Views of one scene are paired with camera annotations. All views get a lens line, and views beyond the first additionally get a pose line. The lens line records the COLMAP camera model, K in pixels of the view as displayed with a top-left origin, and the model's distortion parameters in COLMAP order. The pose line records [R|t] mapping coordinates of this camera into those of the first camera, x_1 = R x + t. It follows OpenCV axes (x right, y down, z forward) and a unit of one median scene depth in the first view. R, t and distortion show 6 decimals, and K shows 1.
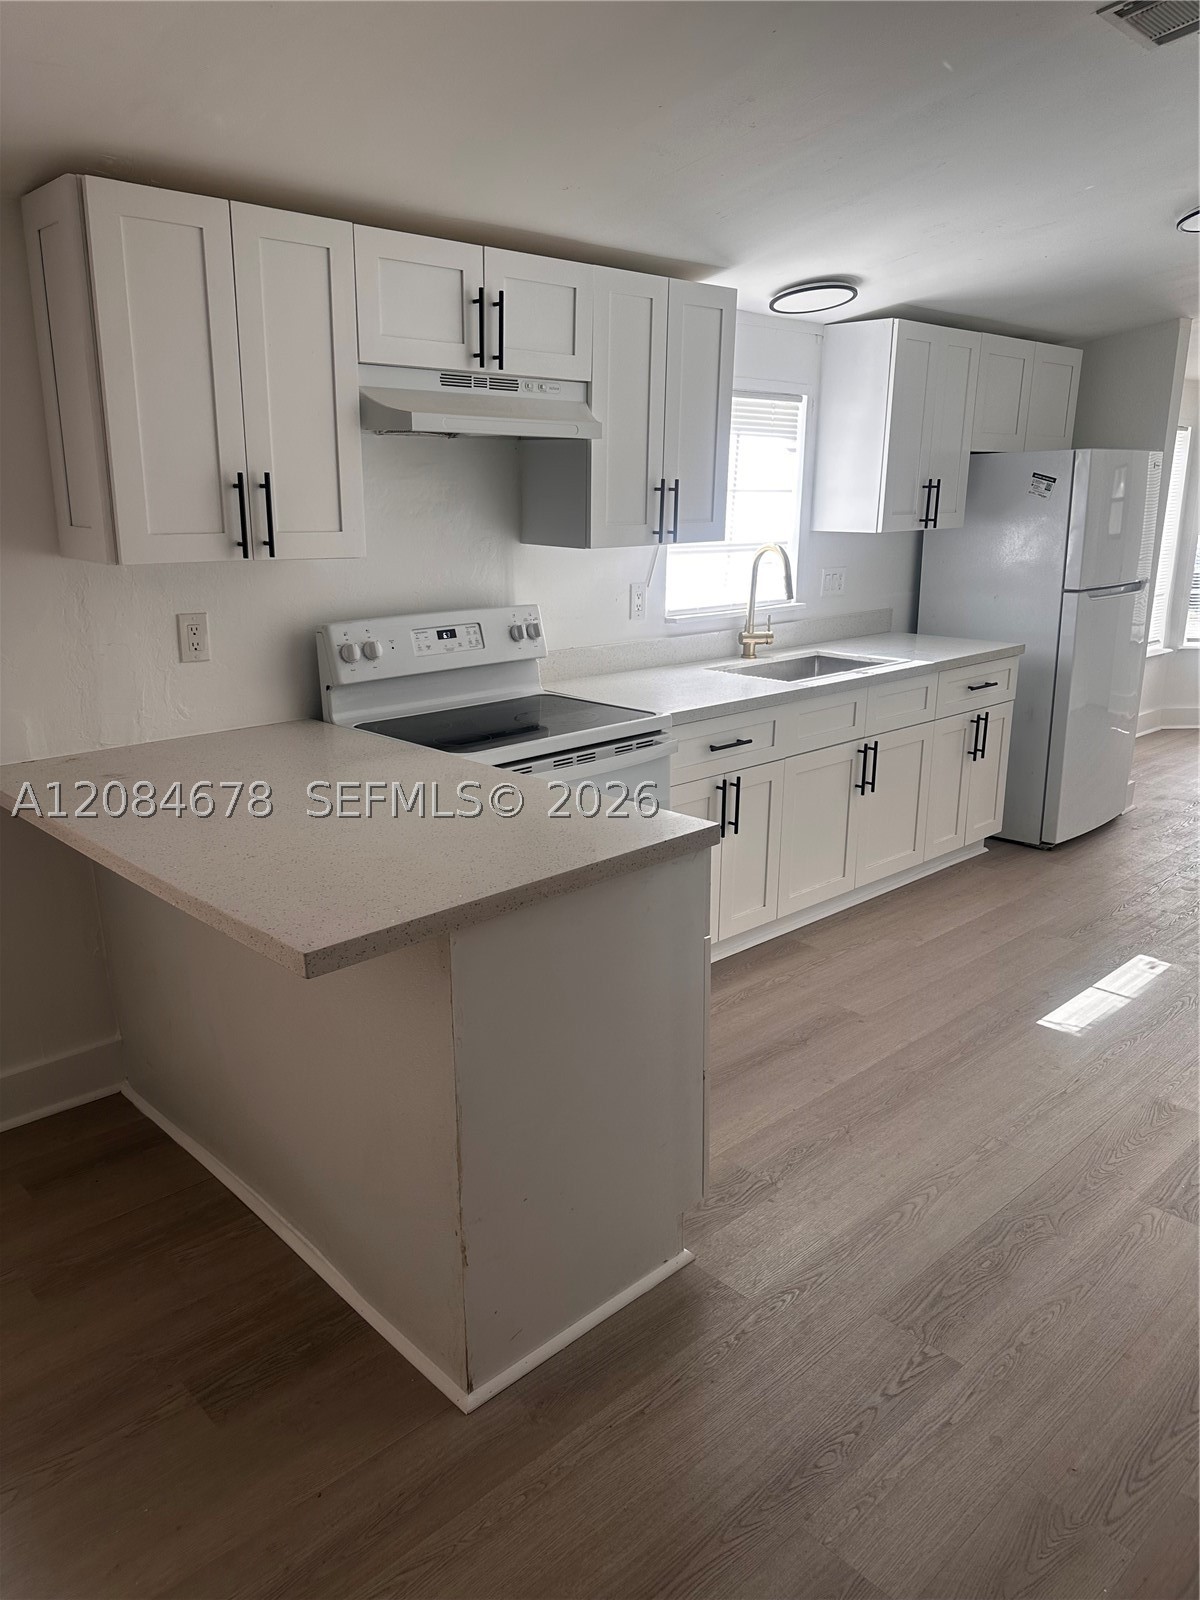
lens RADIAL K [[1137.0, 0, 600.0], [0, 1137.0, 800.0], [0, 0, 1]] dist [0.086340, -0.137762]
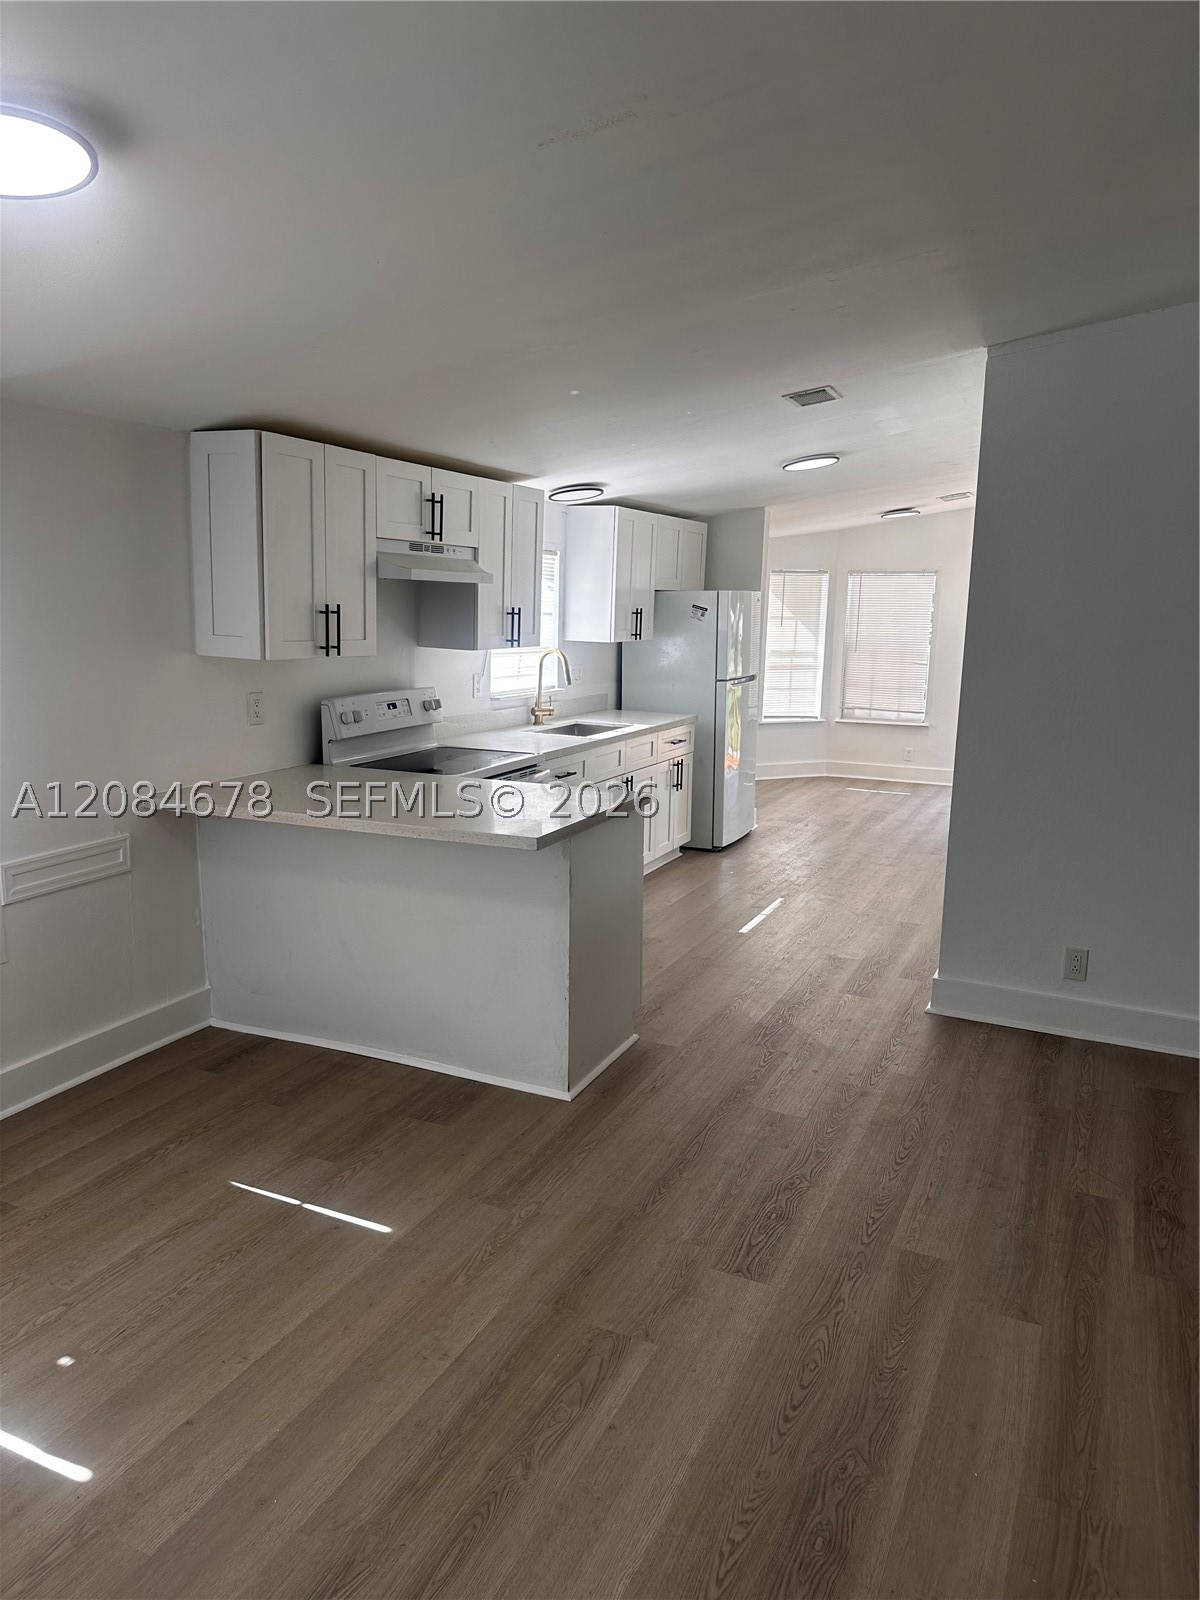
lens RADIAL K [[1137.0, 0, 600.0], [0, 1137.0, 800.0], [0, 0, 1]] dist [0.086340, -0.137762]
pose [[0.927934, -0.045220, 0.369991, -0.407976], [0.077602, 0.994301, -0.073104, 0.100152], [-0.364577, 0.096548, 0.926155, -0.442023]]
